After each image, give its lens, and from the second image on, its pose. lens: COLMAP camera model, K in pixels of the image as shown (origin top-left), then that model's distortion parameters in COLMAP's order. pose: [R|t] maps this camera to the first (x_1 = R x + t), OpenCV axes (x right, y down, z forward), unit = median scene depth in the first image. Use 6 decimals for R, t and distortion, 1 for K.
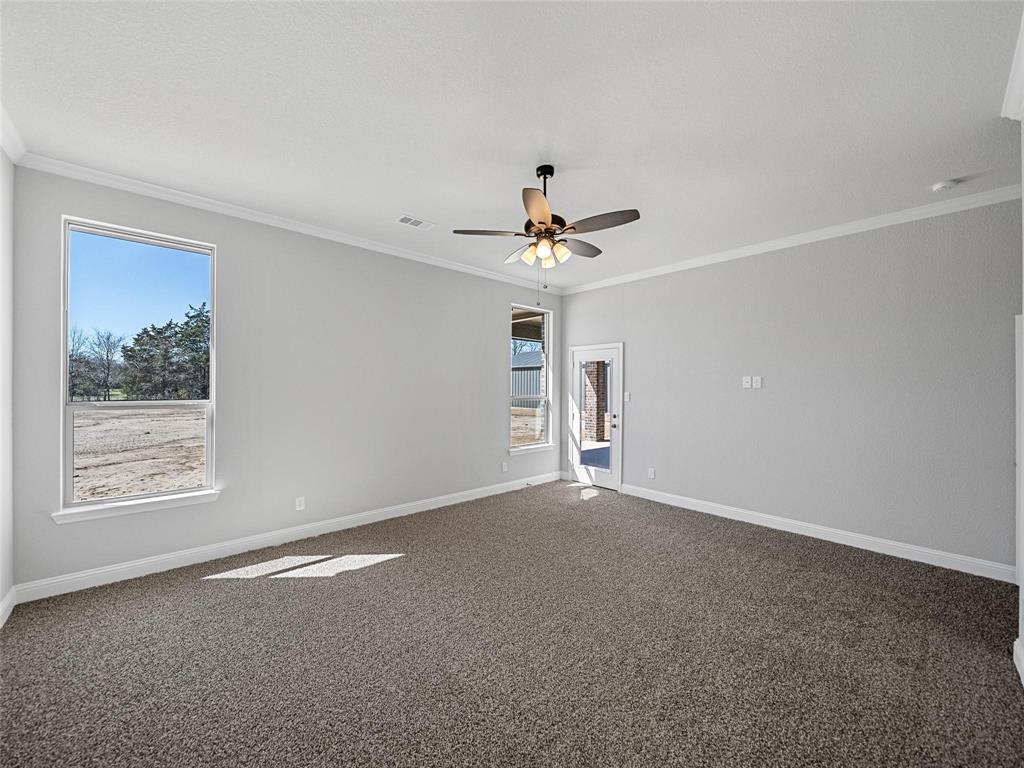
lens RADIAL K [[398.6, 0, 512.0], [0, 398.6, 384.0], [0, 0, 1]] dist [-0.001594, -0.000138]
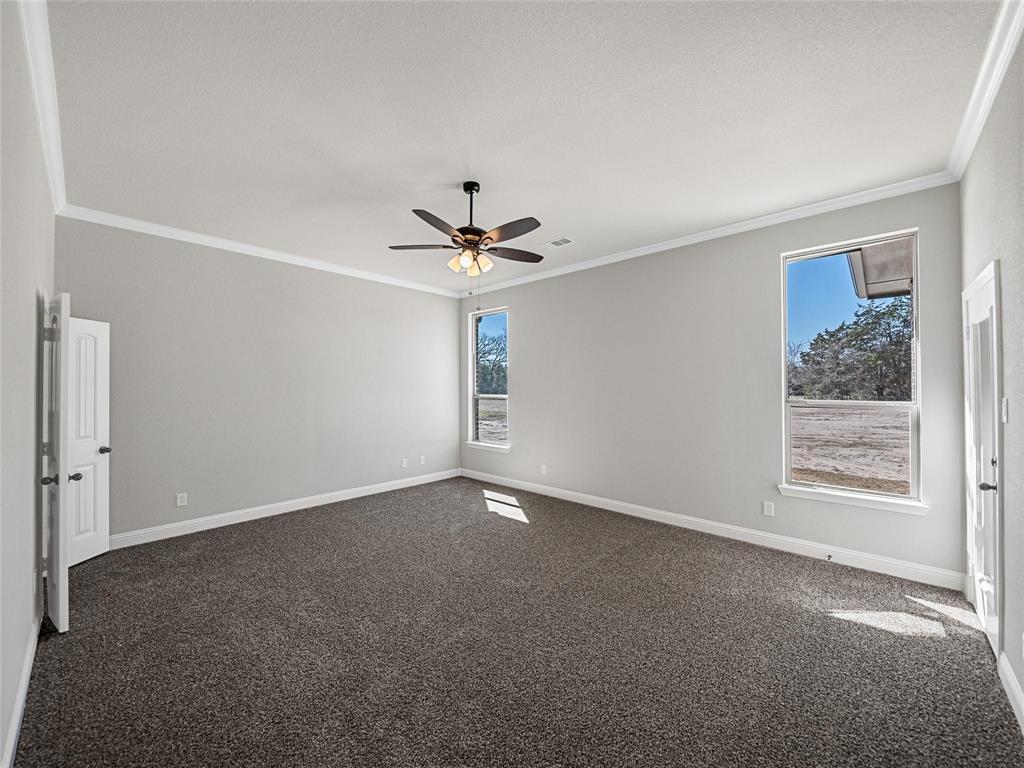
lens RADIAL K [[389.7, 0, 511.4], [0, 389.7, 386.8], [0, 0, 1]] dist [0.000465, 0.000009]
pose [[0.082975, -0.008964, -0.996511, 0.078801], [0.015648, 0.999848, -0.007691, 0.000942], [0.996429, -0.014955, 0.083103, 0.071359]]
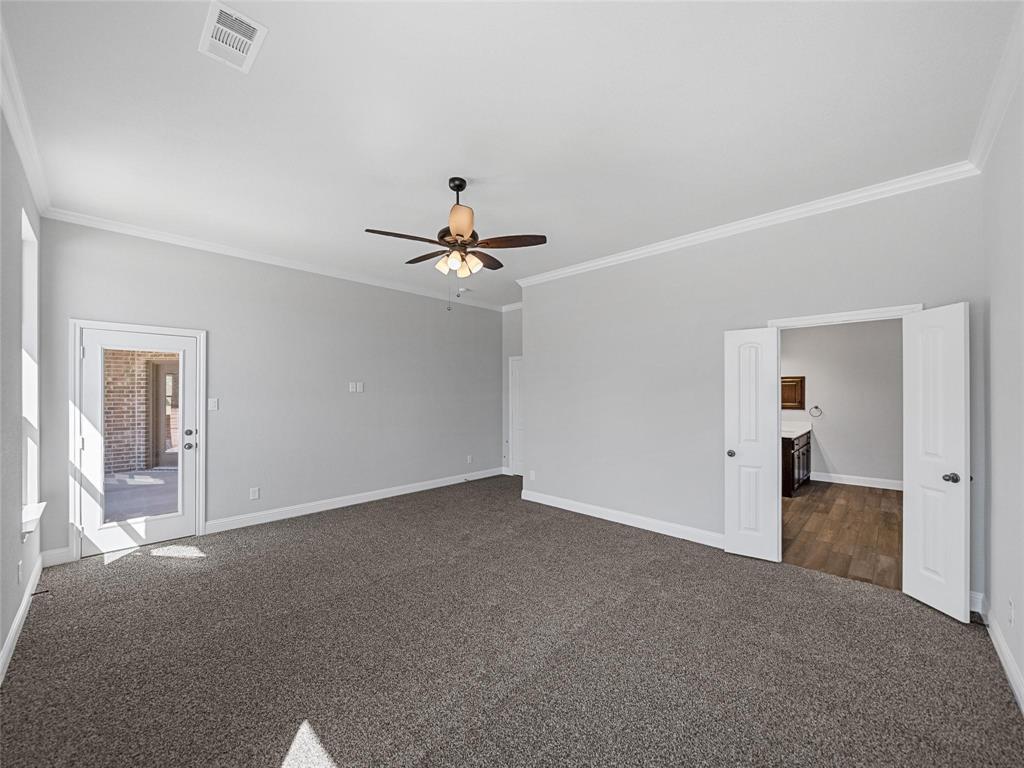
lens RADIAL K [[398.6, 0, 512.0], [0, 398.6, 384.0], [0, 0, 1]] dist [-0.001594, -0.000138]
pose [[-0.070360, 0.012885, 0.997438, -0.068137], [-0.013550, 0.999812, -0.013872, -0.000594], [-0.997430, -0.014491, -0.070172, 0.065002]]
